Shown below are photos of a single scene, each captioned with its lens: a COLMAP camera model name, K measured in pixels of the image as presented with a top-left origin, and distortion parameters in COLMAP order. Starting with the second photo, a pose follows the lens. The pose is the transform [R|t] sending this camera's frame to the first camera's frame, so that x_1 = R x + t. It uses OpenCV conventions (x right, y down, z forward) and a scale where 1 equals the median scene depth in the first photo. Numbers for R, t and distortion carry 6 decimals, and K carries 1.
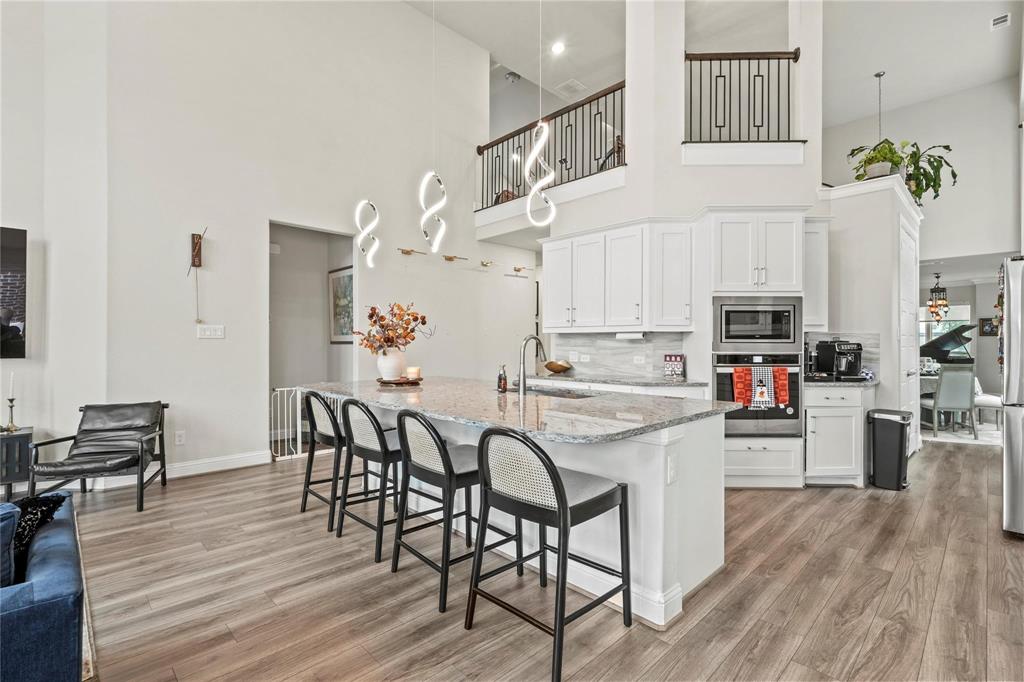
lens RADIAL K [[471.3, 0, 511.5], [0, 471.3, 341.7], [0, 0, 1]] dist [-0.002129, -0.001325]
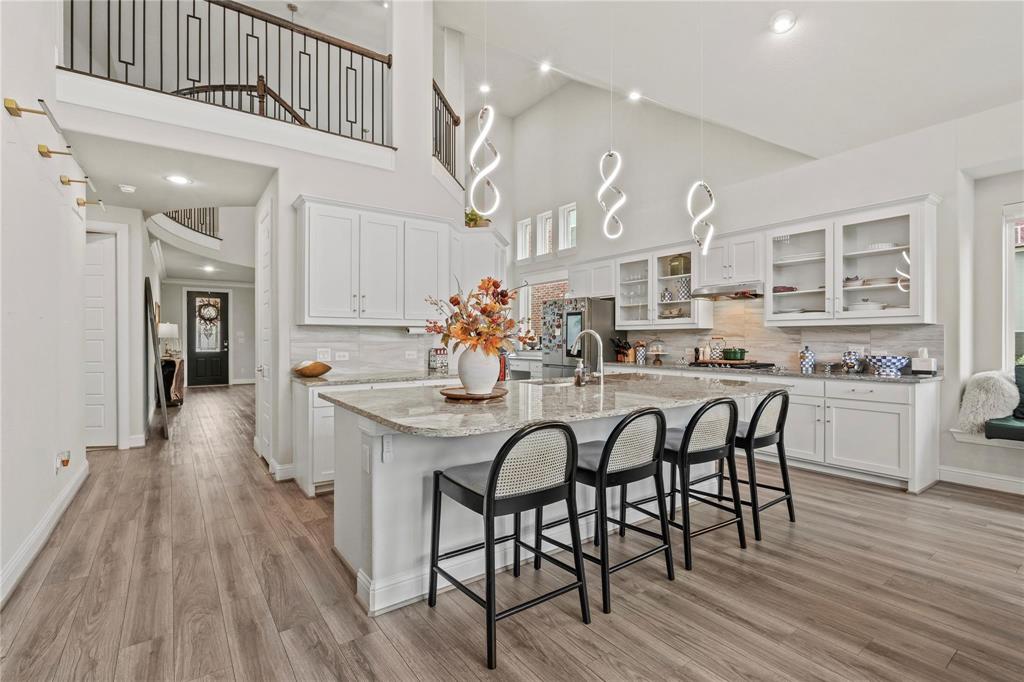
lens RADIAL K [[471.3, 0, 507.0], [0, 471.3, 337.5], [0, 0, 1]] dist [-0.002129, -0.001325]
pose [[0.151561, 0.001134, 0.988447, -0.693883], [-0.000599, 0.999999, -0.001056, 0.003462], [-0.988448, -0.000432, 0.151561, 0.666543]]
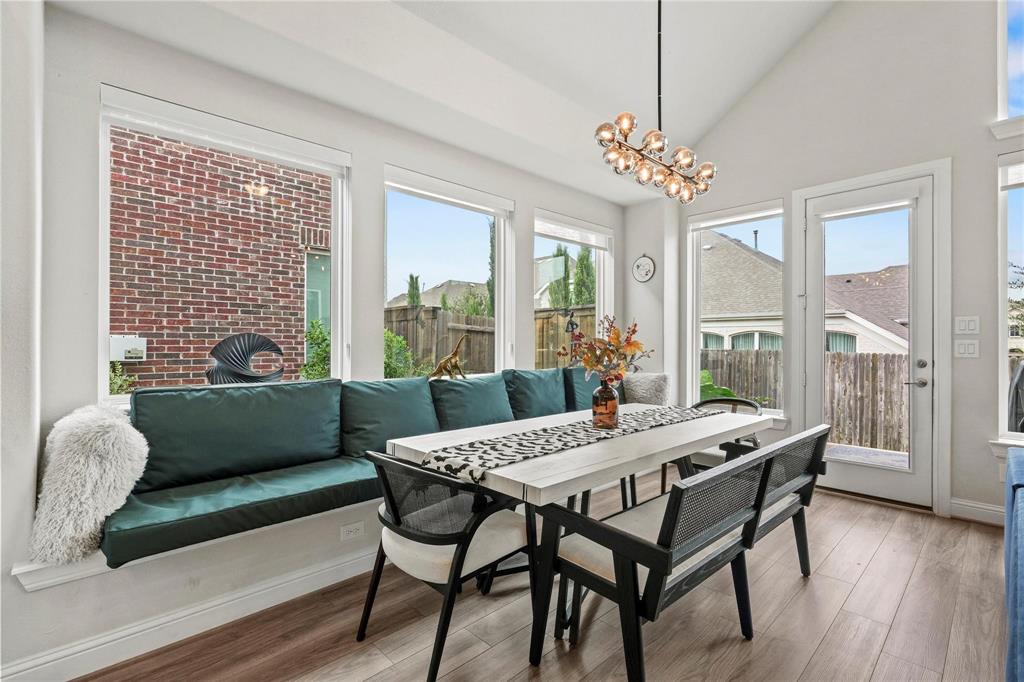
lens RADIAL K [[471.3, 0, 510.6], [0, 471.3, 336.6], [0, 0, 1]] dist [-0.002129, -0.001325]
pose [[-0.999910, -0.005656, 0.012170, -0.091376], [-0.005805, 0.999908, -0.012229, 0.002047], [-0.012100, -0.012299, -0.999851, 0.337788]]
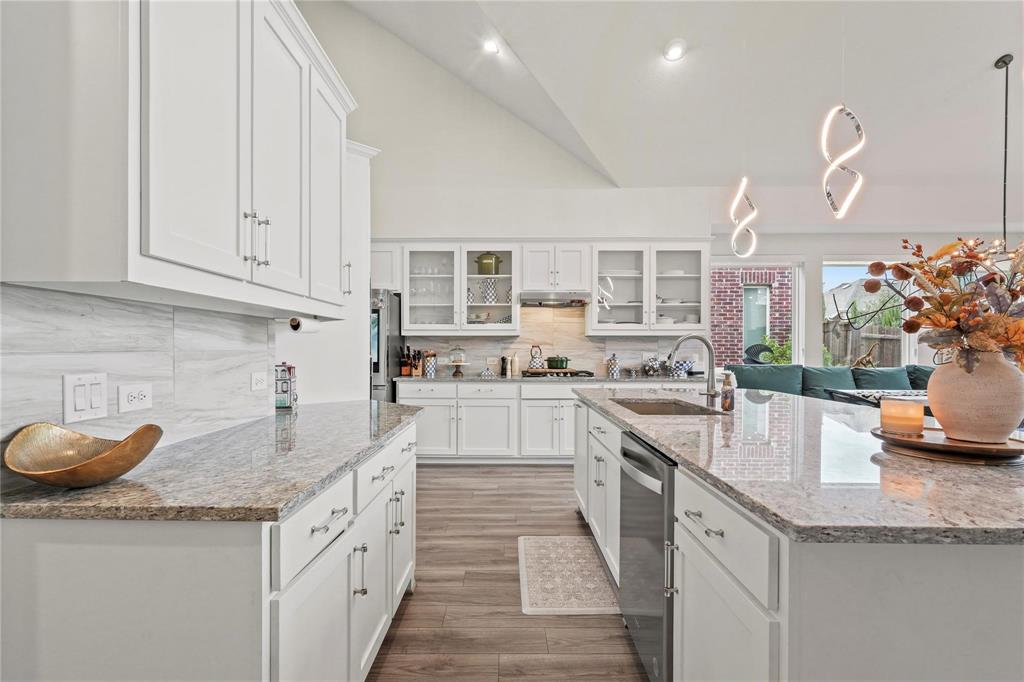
lens RADIAL K [[471.3, 0, 507.4], [0, 471.3, 351.8], [0, 0, 1]] dist [-0.002129, -0.001325]
pose [[-0.709432, -0.008530, 0.704722, -0.196585], [-0.004313, 0.999961, 0.007762, 0.008264], [-0.704760, 0.002467, -0.709441, 1.175128]]
